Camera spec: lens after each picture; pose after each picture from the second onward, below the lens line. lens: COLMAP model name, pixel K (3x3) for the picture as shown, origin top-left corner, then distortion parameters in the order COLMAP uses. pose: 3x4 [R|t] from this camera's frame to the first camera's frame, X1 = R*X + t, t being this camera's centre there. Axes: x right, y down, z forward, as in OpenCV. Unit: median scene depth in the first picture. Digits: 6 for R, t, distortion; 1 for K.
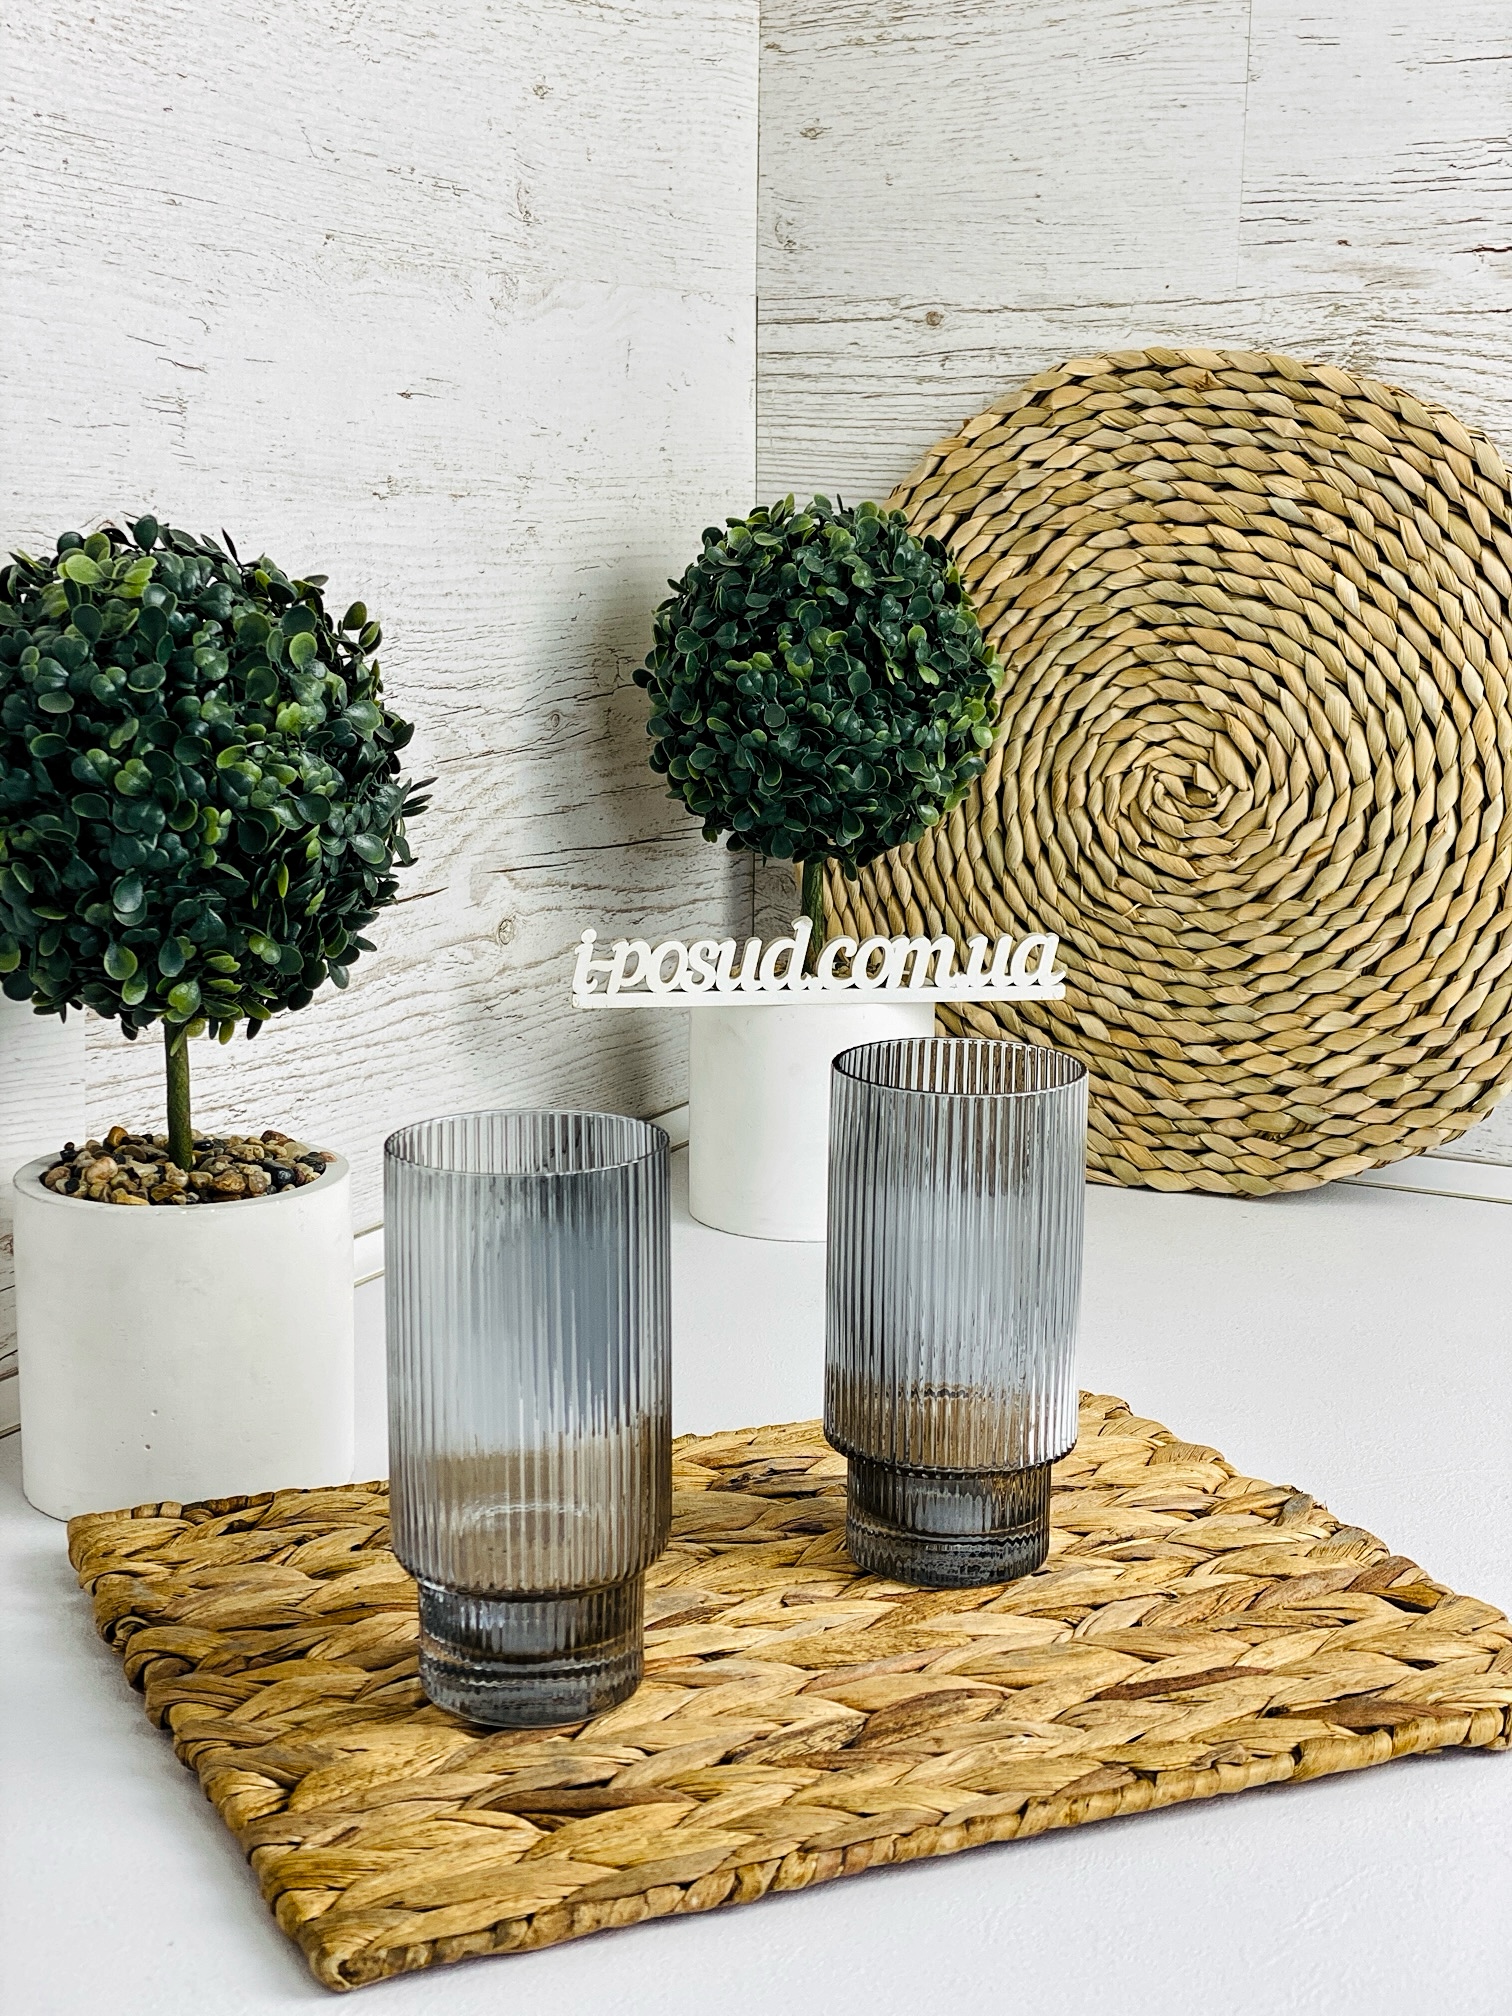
lens RADIAL K [[3020.5, 0, 751.9], [0, 3020.5, 998.6], [0, 0, 1]] dist [0.119224, -0.135185]
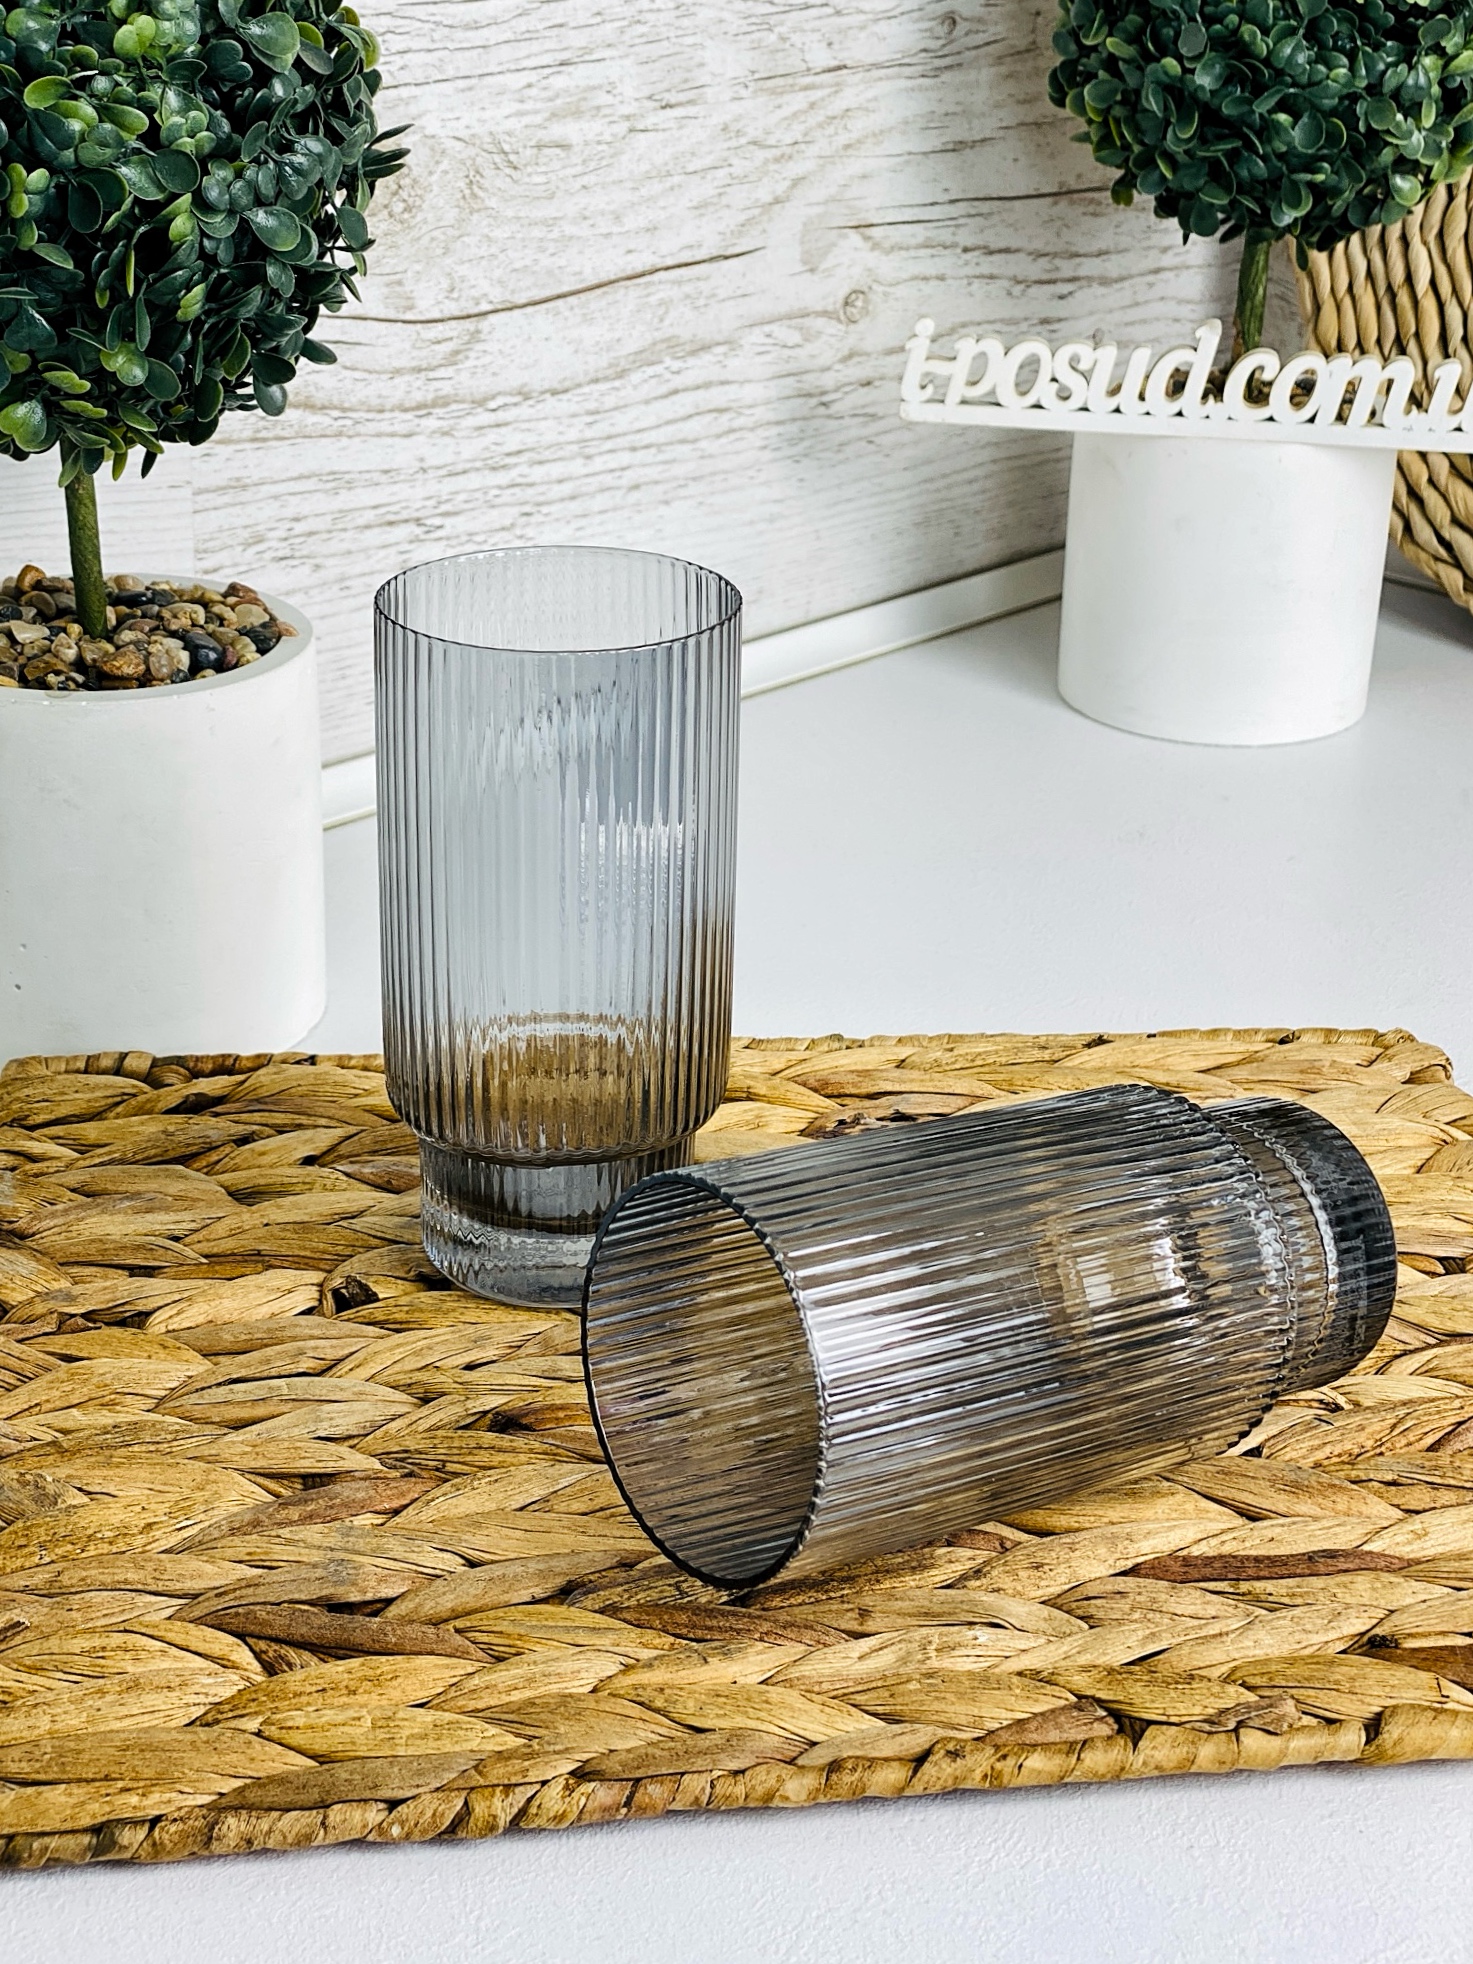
lens RADIAL K [[3021.5, 0, 746.5], [0, 3021.5, 984.2], [0, 0, 1]] dist [0.139068, -0.375605]
pose [[0.958672, 0.133252, -0.251381, 0.127377], [-0.071392, 0.967940, 0.240824, -0.044469], [0.275412, -0.212925, 0.937449, 0.234674]]
